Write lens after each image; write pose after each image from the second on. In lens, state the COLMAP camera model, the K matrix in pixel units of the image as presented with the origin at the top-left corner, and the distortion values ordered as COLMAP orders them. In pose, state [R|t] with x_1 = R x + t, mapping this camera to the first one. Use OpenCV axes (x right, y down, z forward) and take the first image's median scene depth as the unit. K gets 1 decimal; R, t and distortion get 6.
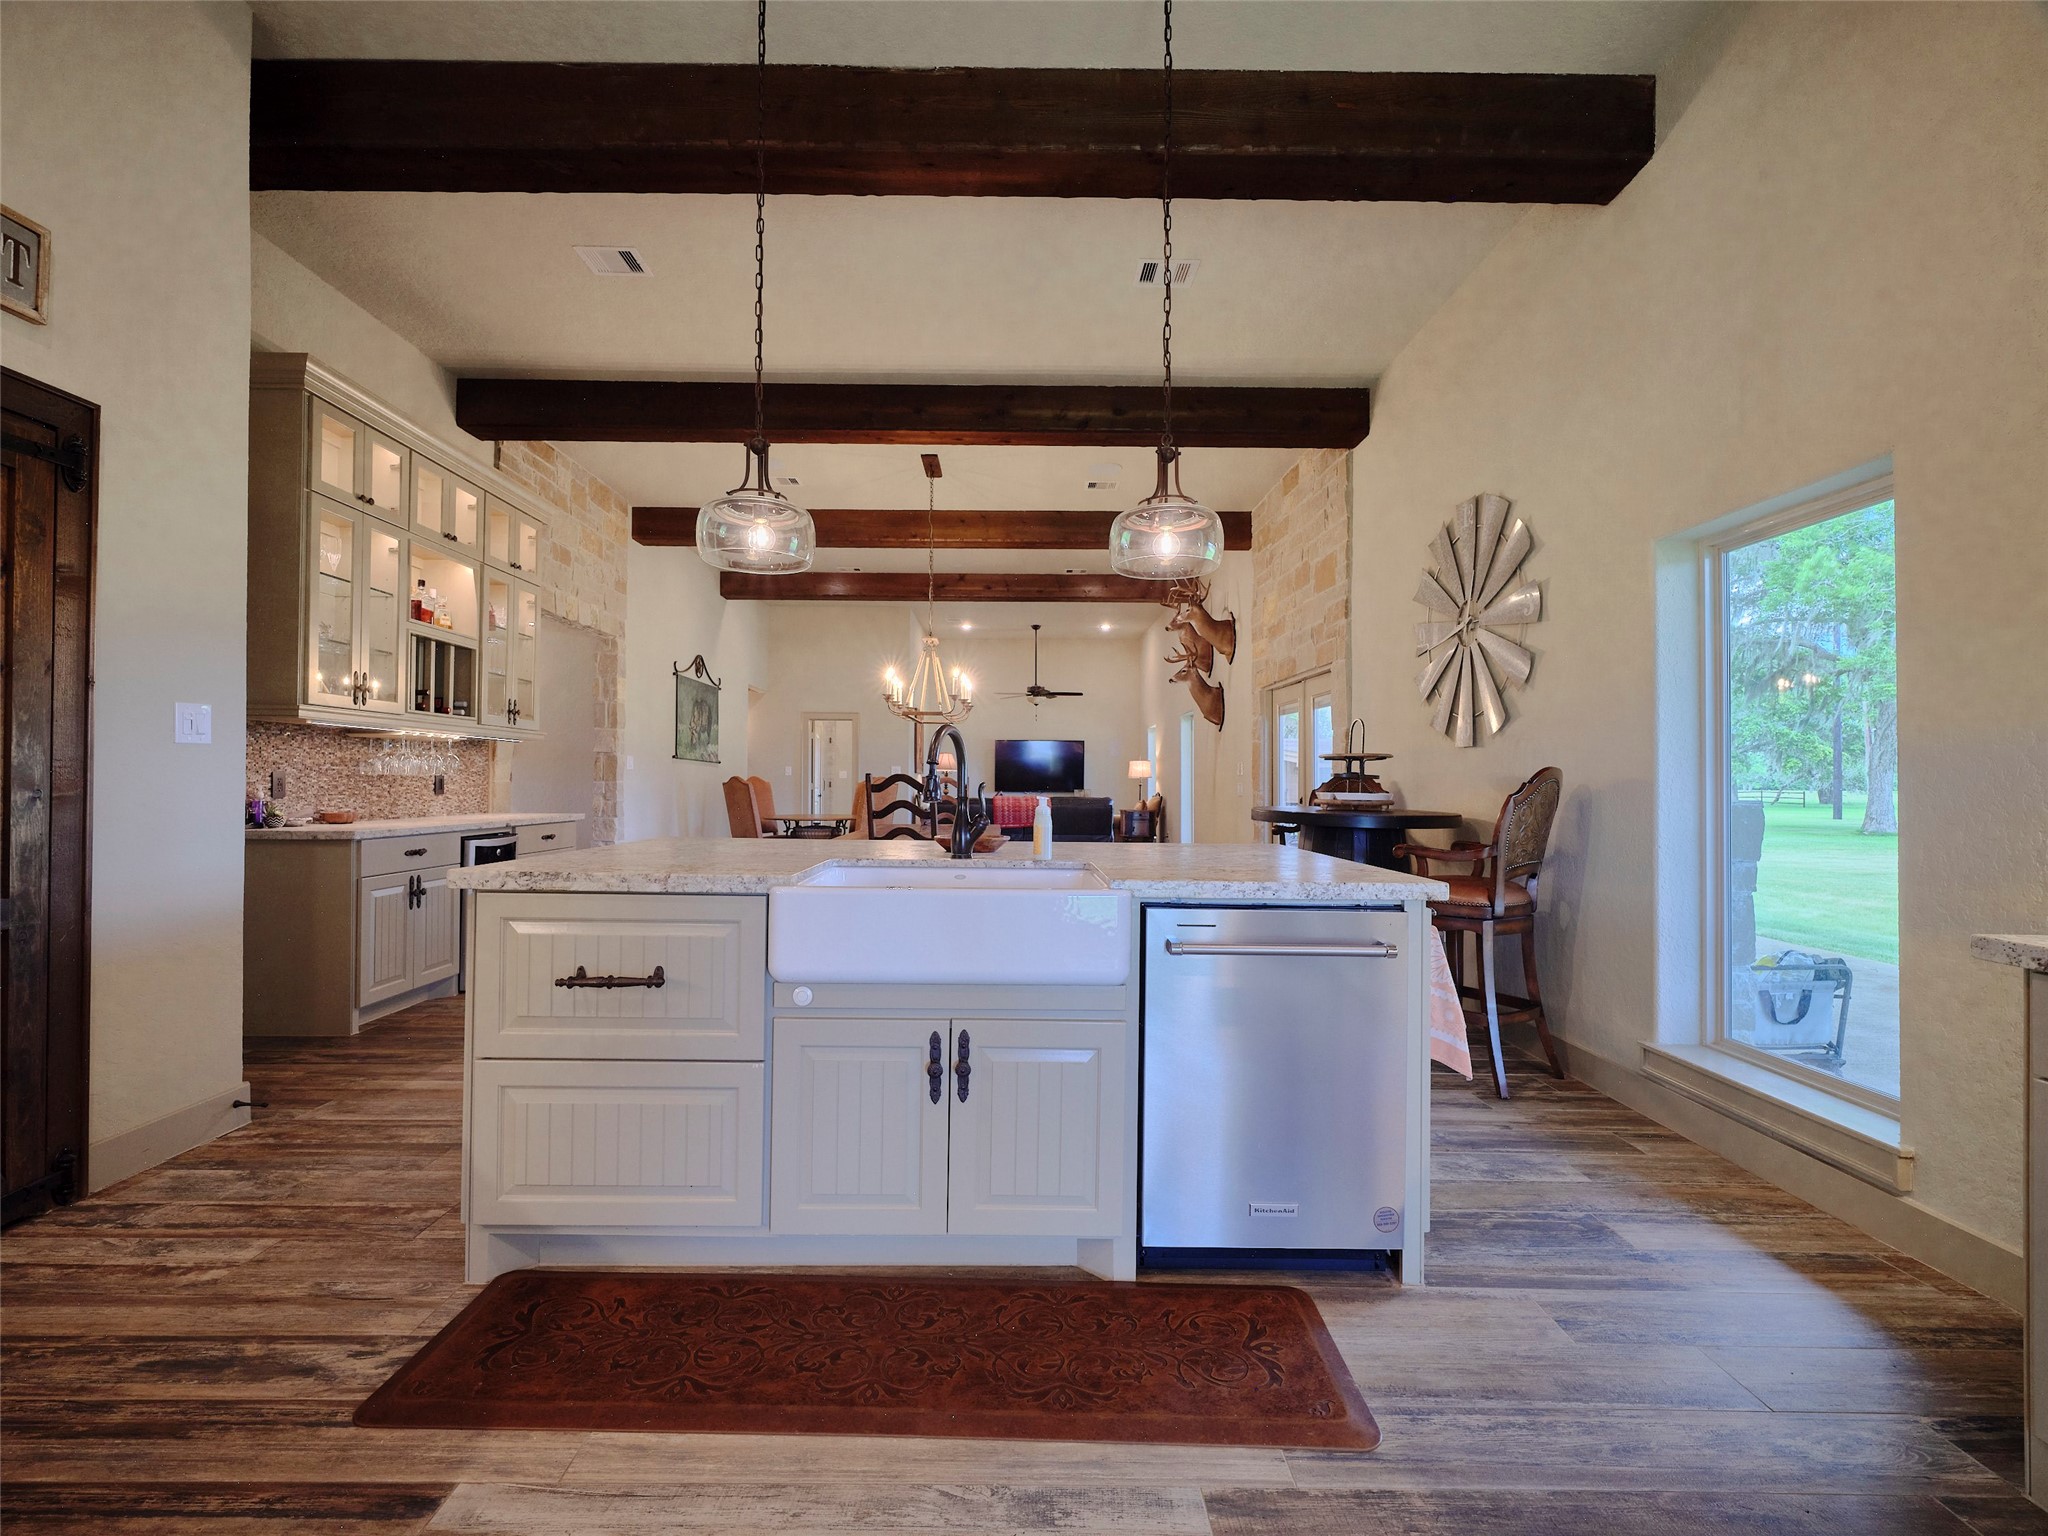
lens RADIAL K [[920.9, 0, 1019.1], [0, 920.9, 769.9], [0, 0, 1]] dist [-0.001929, -0.000141]
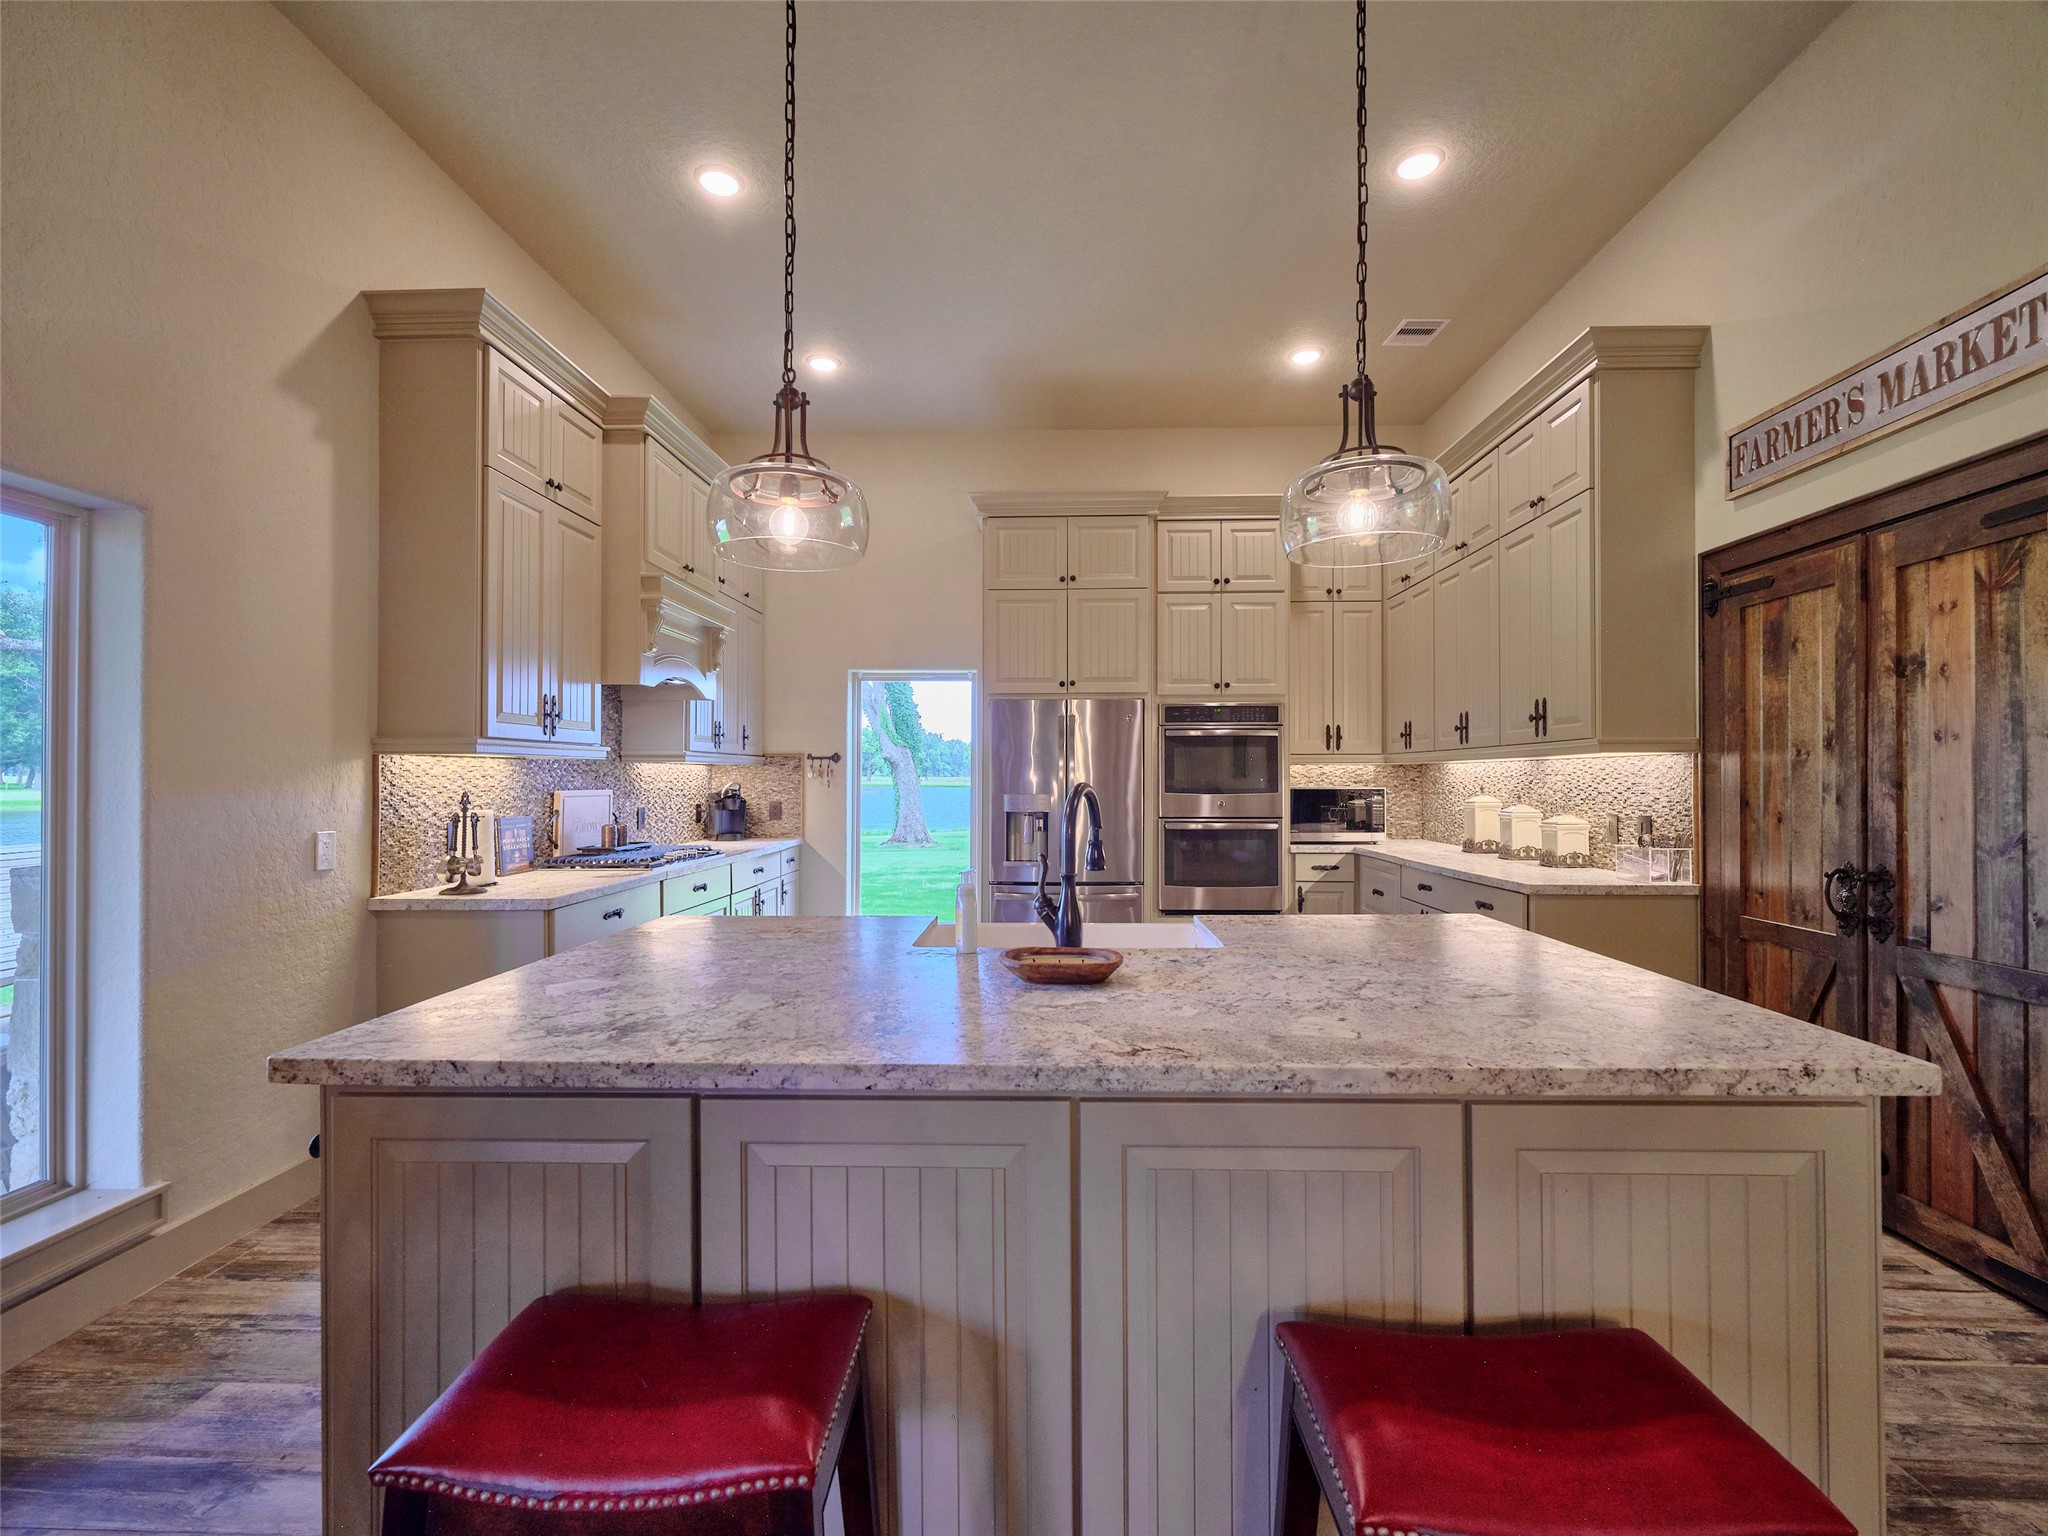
lens RADIAL K [[920.9, 0, 1019.1], [0, 920.9, 769.9], [0, 0, 1]] dist [-0.001929, -0.000141]
pose [[-0.998303, -0.006129, 0.057908, -0.061616], [-0.007229, 0.999797, -0.018803, -0.040244], [-0.057781, -0.019189, -0.998145, 1.660637]]
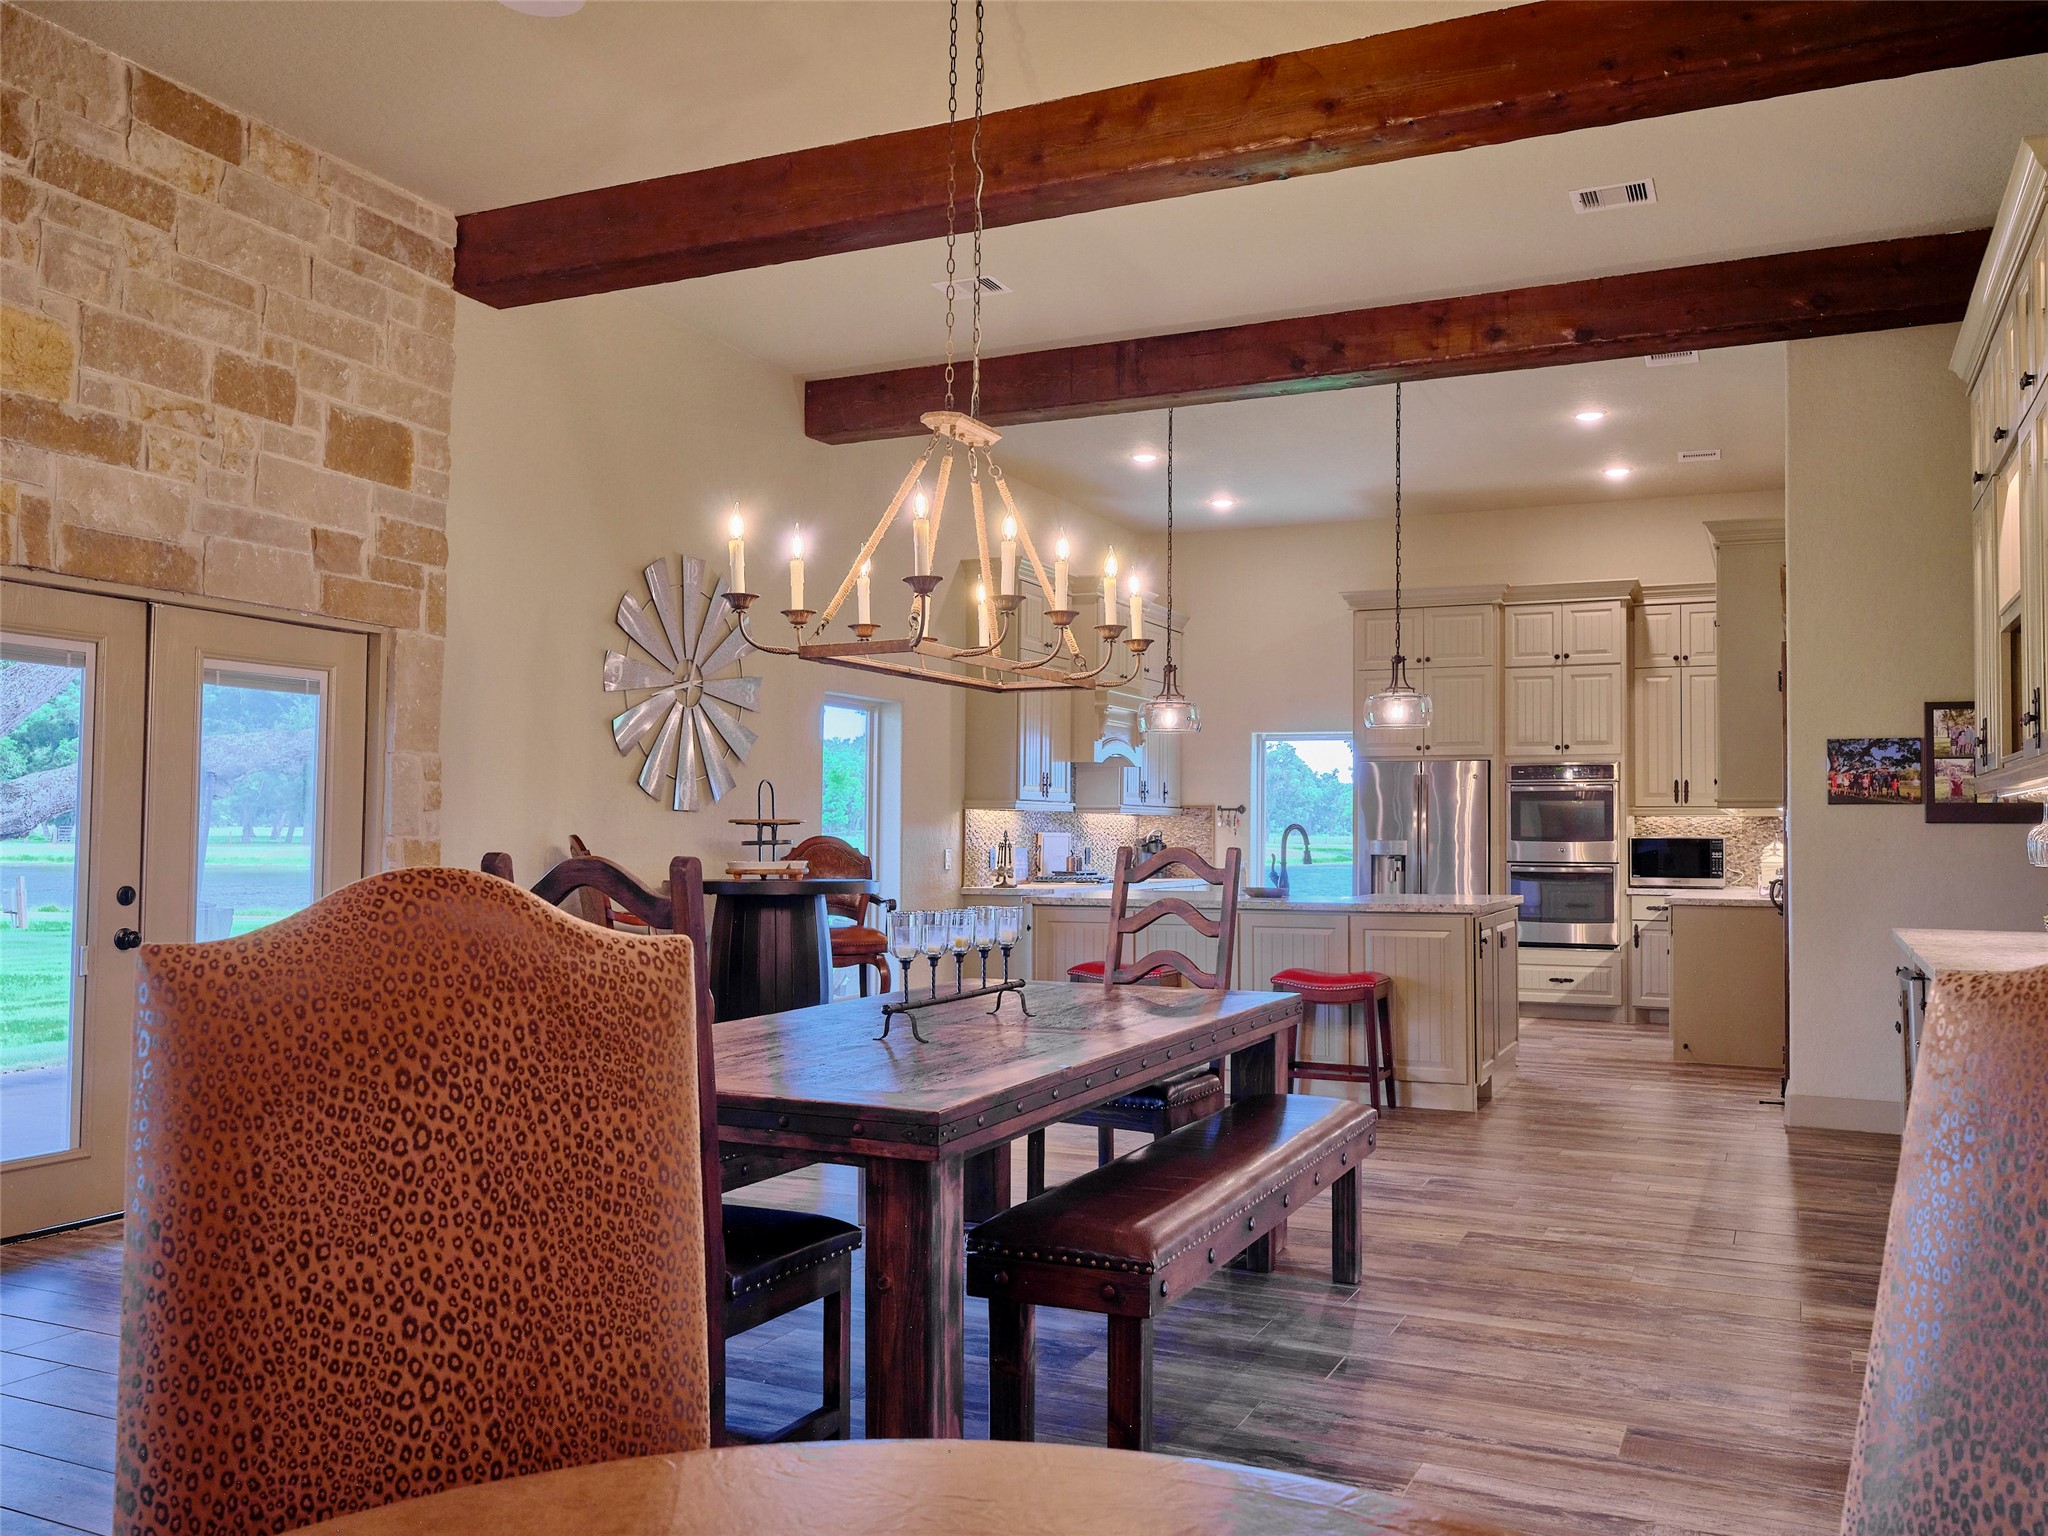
lens RADIAL K [[1675.8, 0, 1024.0], [0, 1675.8, 768.0], [0, 0, 1]] dist [0.004892, -0.000155]
pose [[-0.901253, 0.003819, 0.433277, -0.982683], [-0.018611, 0.998697, -0.047515, 0.010773], [-0.432894, -0.050887, -0.900007, 3.974040]]
